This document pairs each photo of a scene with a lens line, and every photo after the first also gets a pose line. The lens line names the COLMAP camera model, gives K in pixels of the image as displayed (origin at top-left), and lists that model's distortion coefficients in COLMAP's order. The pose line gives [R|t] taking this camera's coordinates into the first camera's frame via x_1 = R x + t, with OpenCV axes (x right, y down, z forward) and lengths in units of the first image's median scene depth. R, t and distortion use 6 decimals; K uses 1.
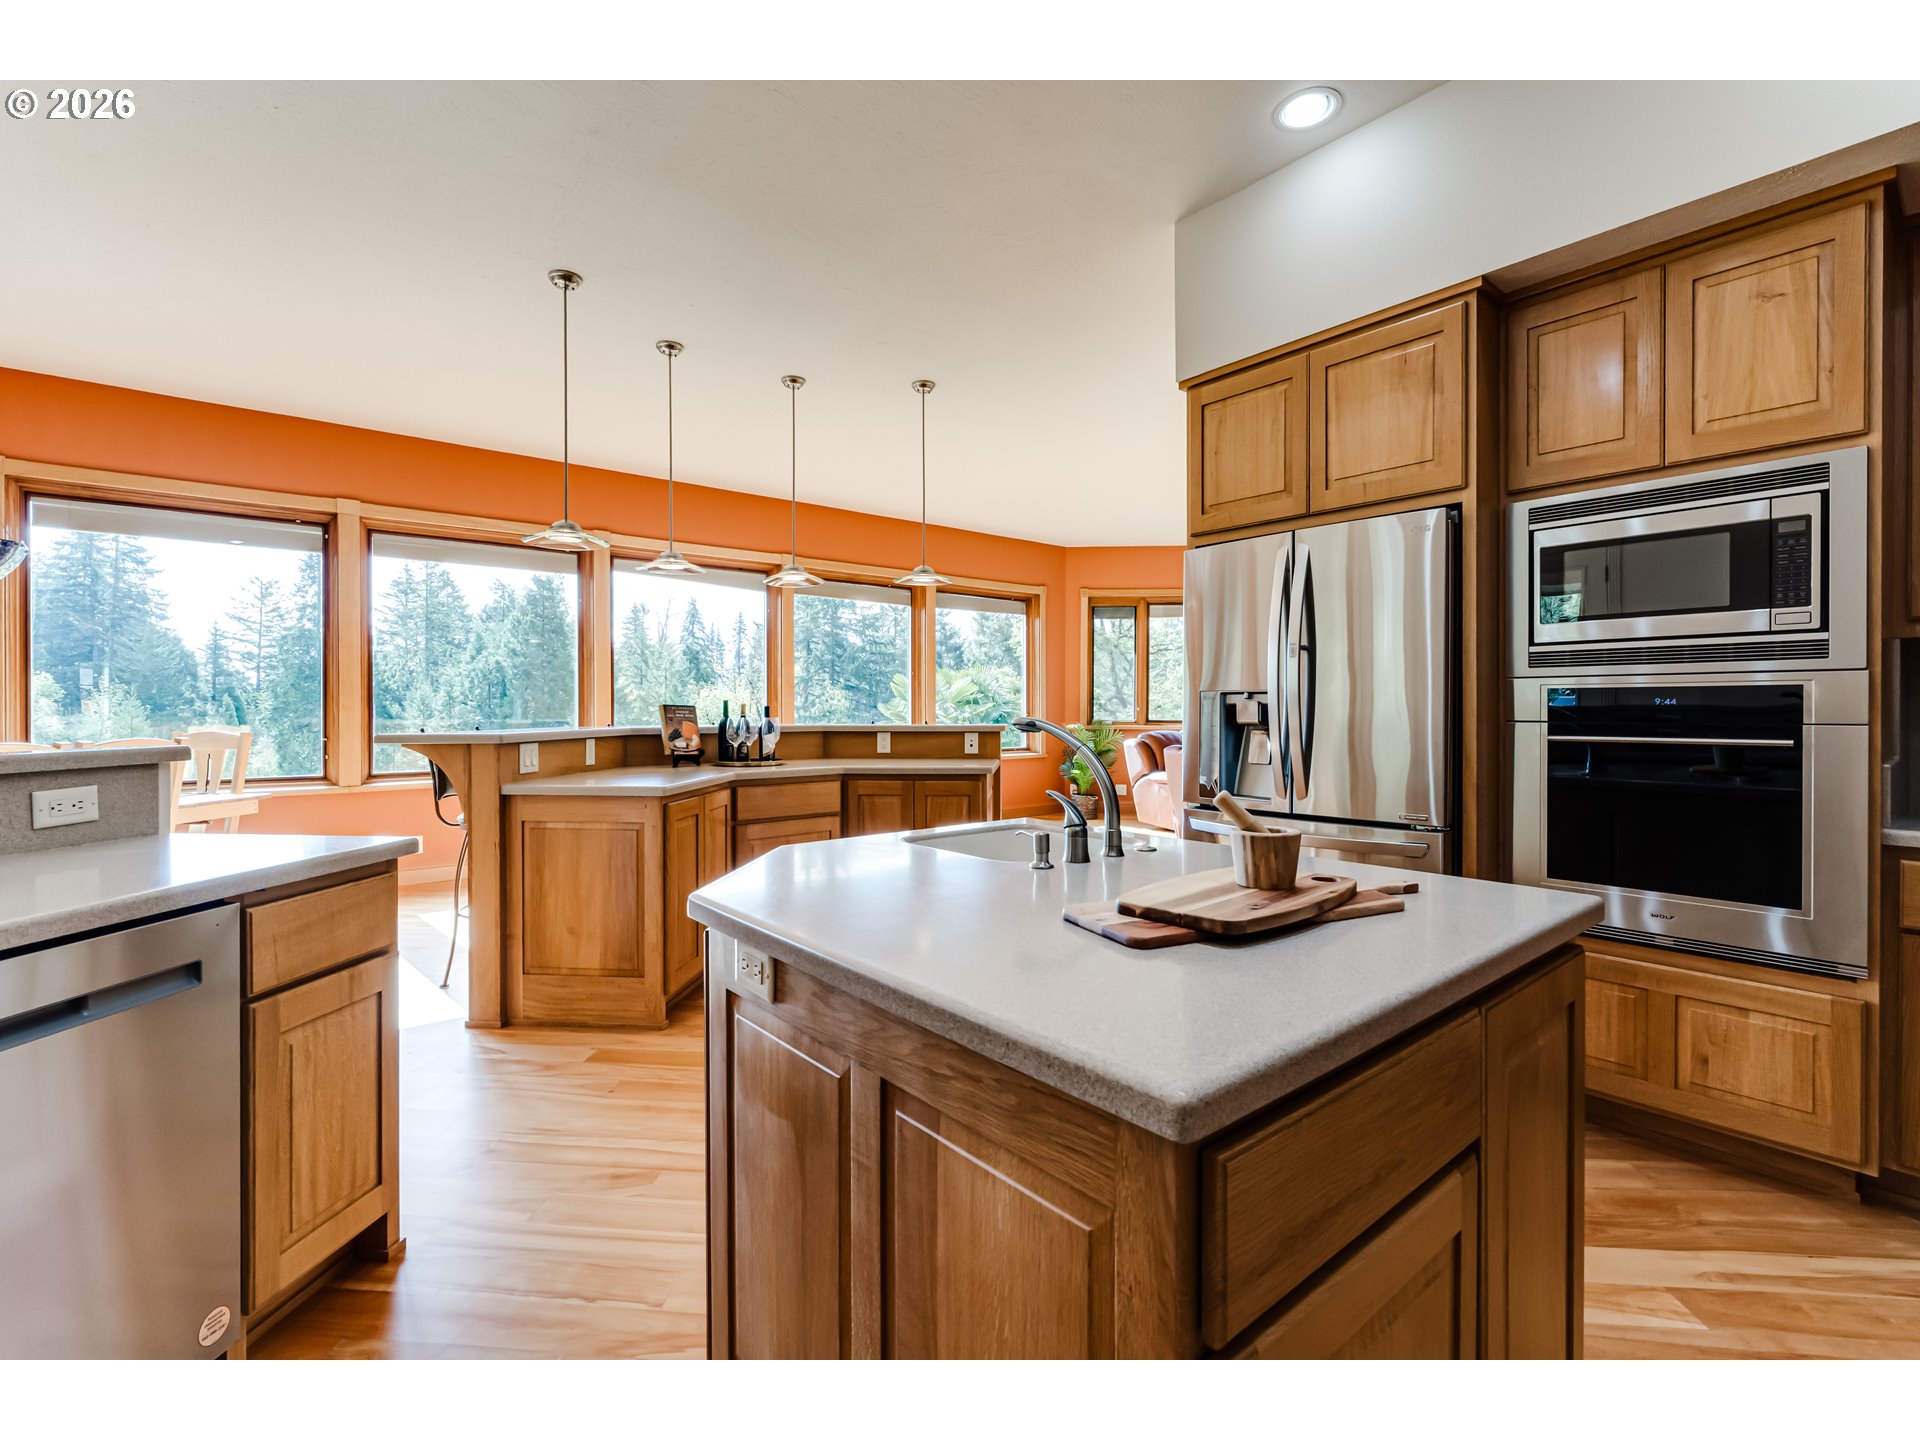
lens RADIAL K [[862.5, 0, 961.9], [0, 862.5, 709.2], [0, 0, 1]] dist [-0.024177, 0.000309]
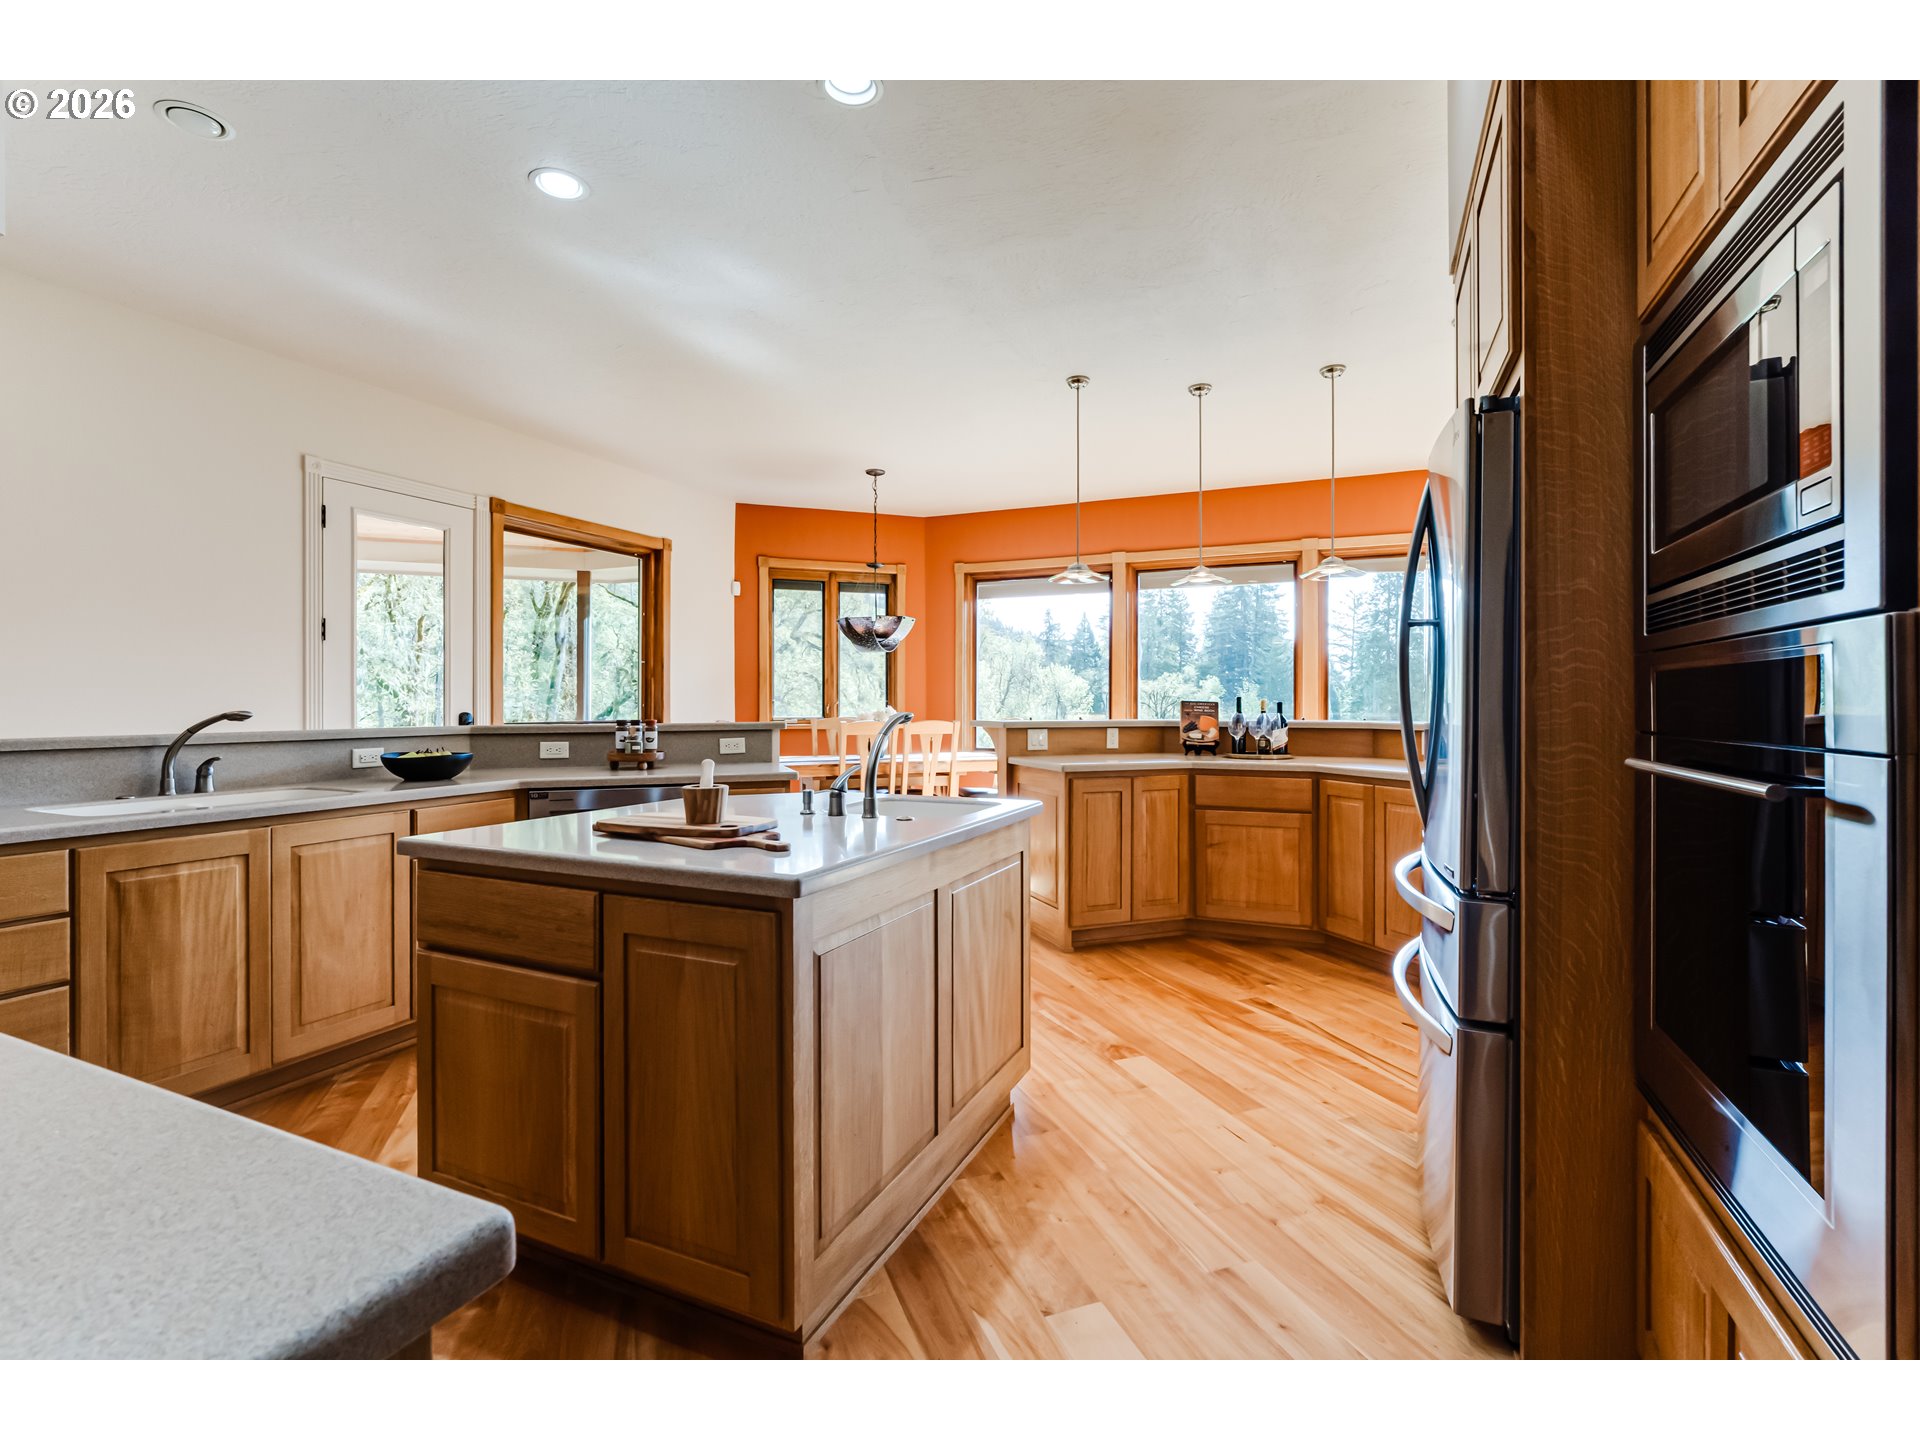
lens RADIAL K [[860.1, 0, 962.1], [0, 860.1, 705.8], [0, 0, 1]] dist [-0.001237, 0.000069]
pose [[0.425408, 0.003822, -0.904994, 0.585040], [-0.000819, 0.999992, 0.003838, -0.003310], [0.905001, -0.000892, 0.425408, 0.229261]]
